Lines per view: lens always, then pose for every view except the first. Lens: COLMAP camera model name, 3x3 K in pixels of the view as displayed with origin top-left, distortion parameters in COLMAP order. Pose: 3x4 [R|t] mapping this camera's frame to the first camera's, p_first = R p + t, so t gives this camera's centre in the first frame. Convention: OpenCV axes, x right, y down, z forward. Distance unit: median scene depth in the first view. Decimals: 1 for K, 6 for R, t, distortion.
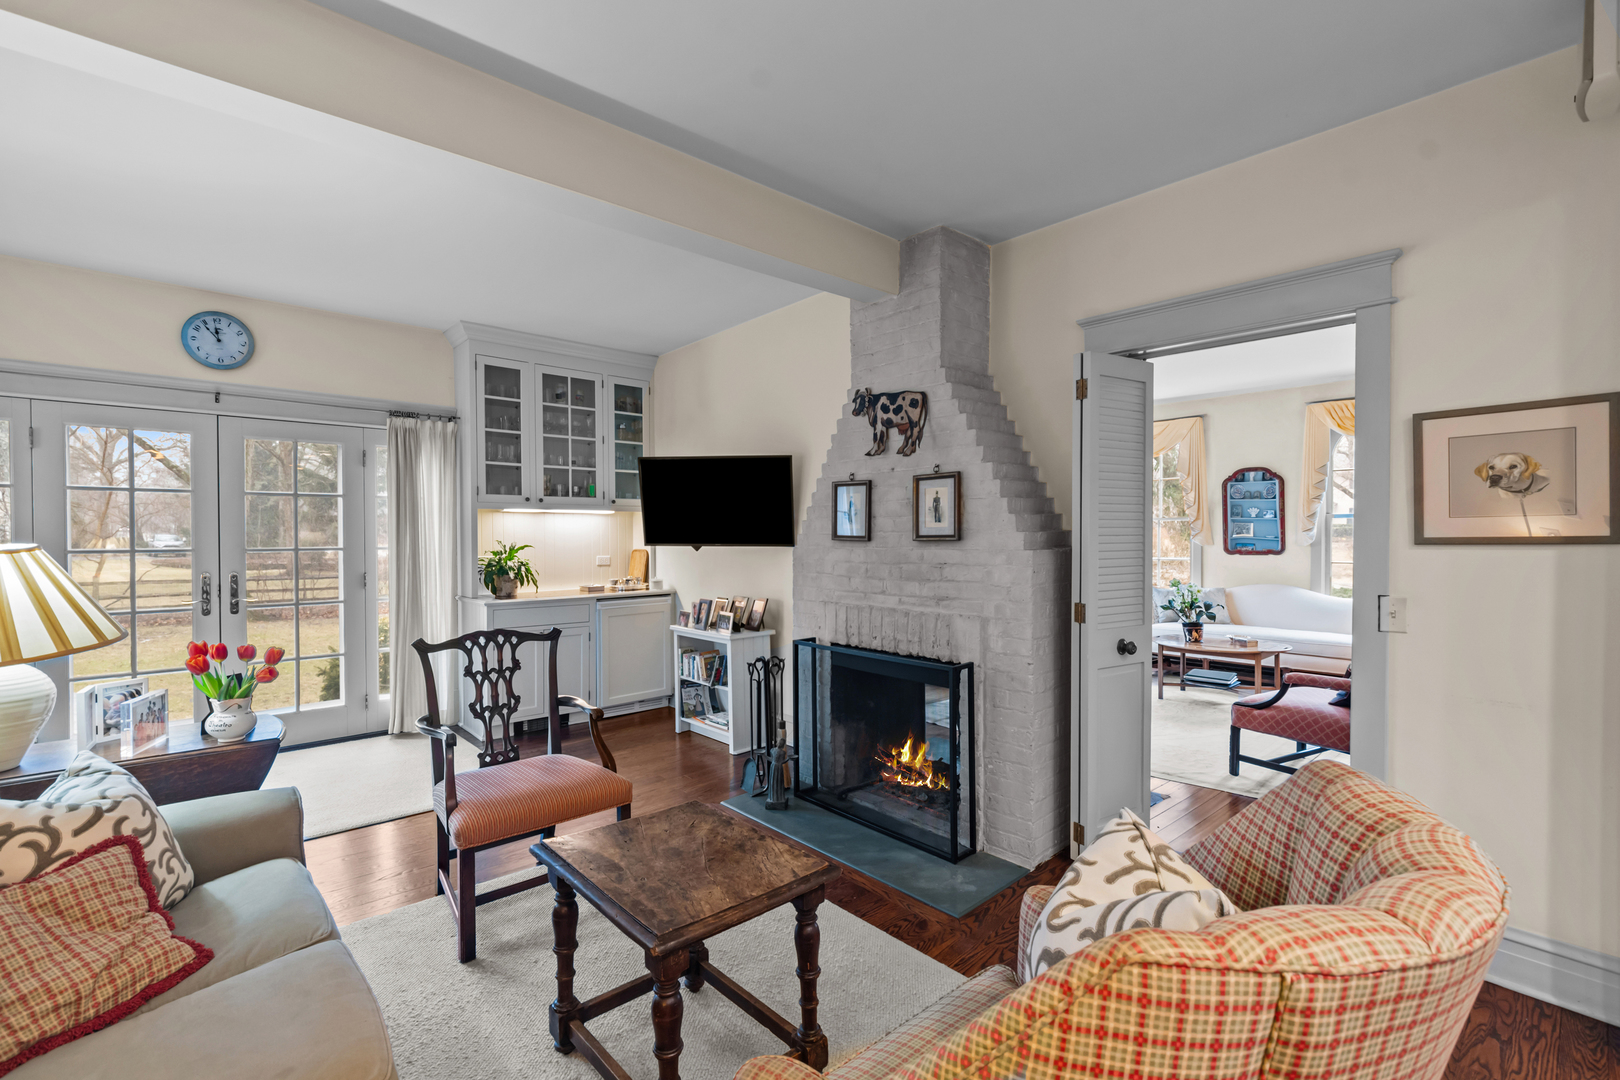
lens RADIAL K [[717.8, 0, 810.1], [0, 717.8, 544.7], [0, 0, 1]] dist [-0.004722, 0.002130]
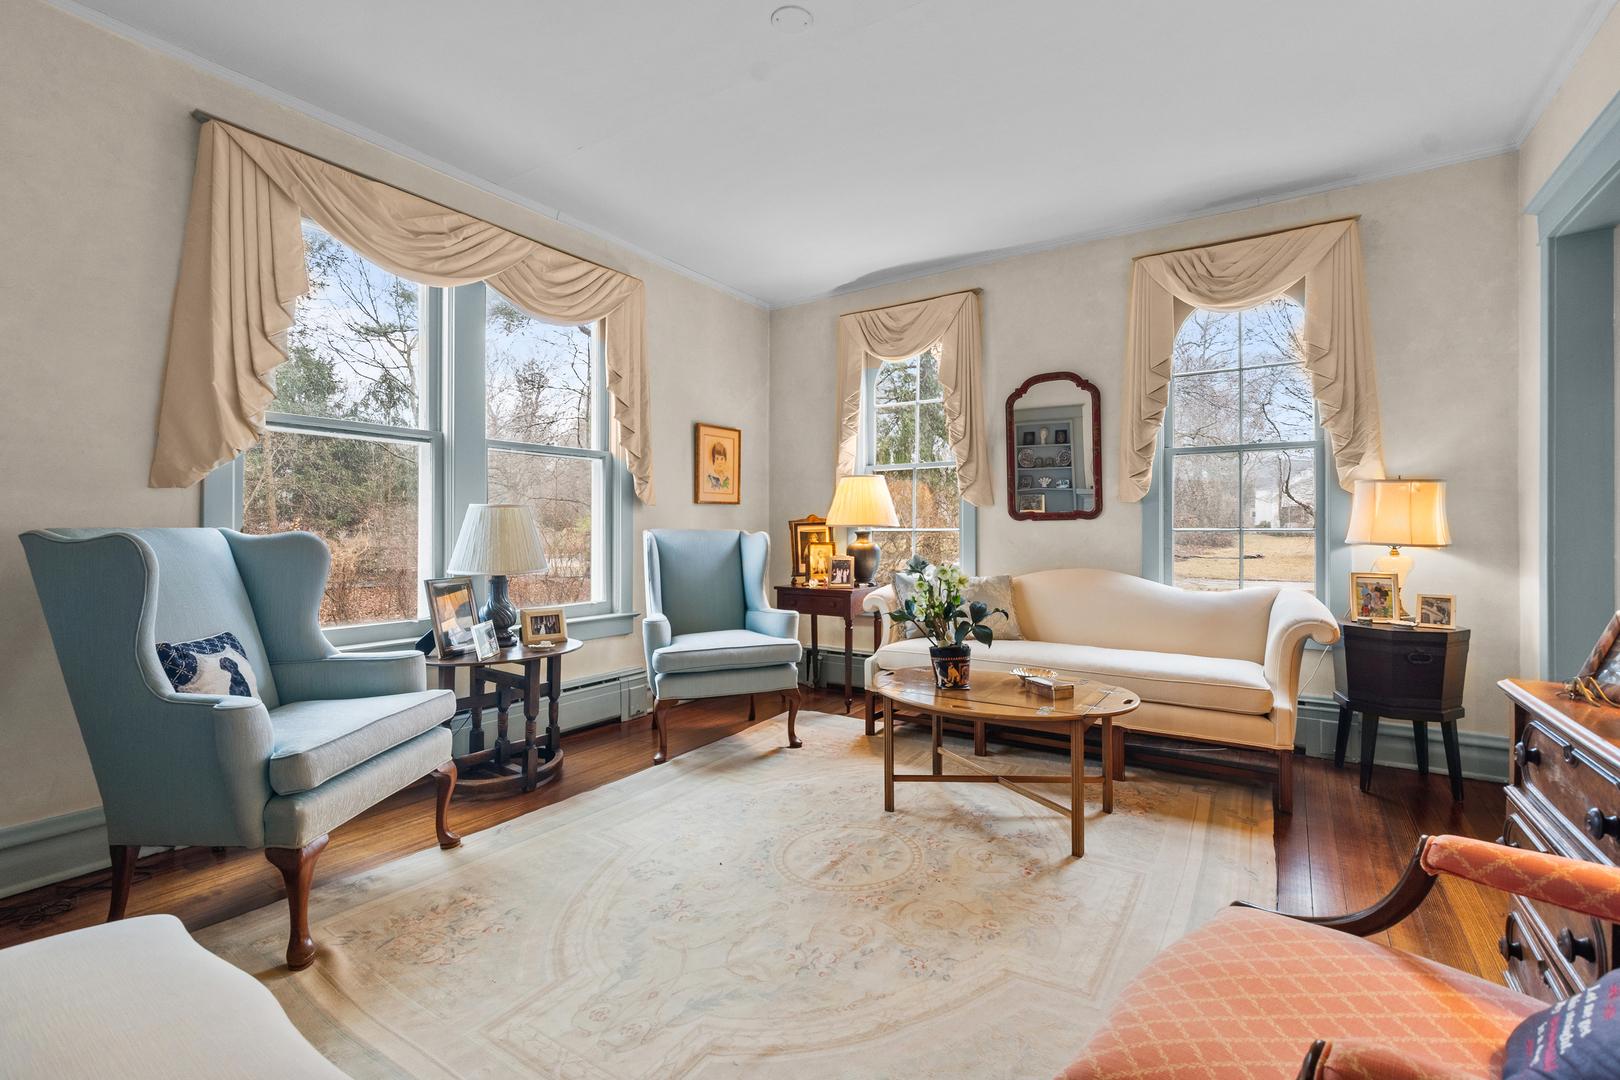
lens RADIAL K [[717.8, 0, 809.0], [0, 717.8, 535.6], [0, 0, 1]] dist [-0.004722, 0.002130]
pose [[0.969679, 0.001293, 0.244378, 0.288398], [0.001477, 0.999937, -0.011152, 0.034842], [-0.244377, 0.011175, 0.969616, 0.493857]]
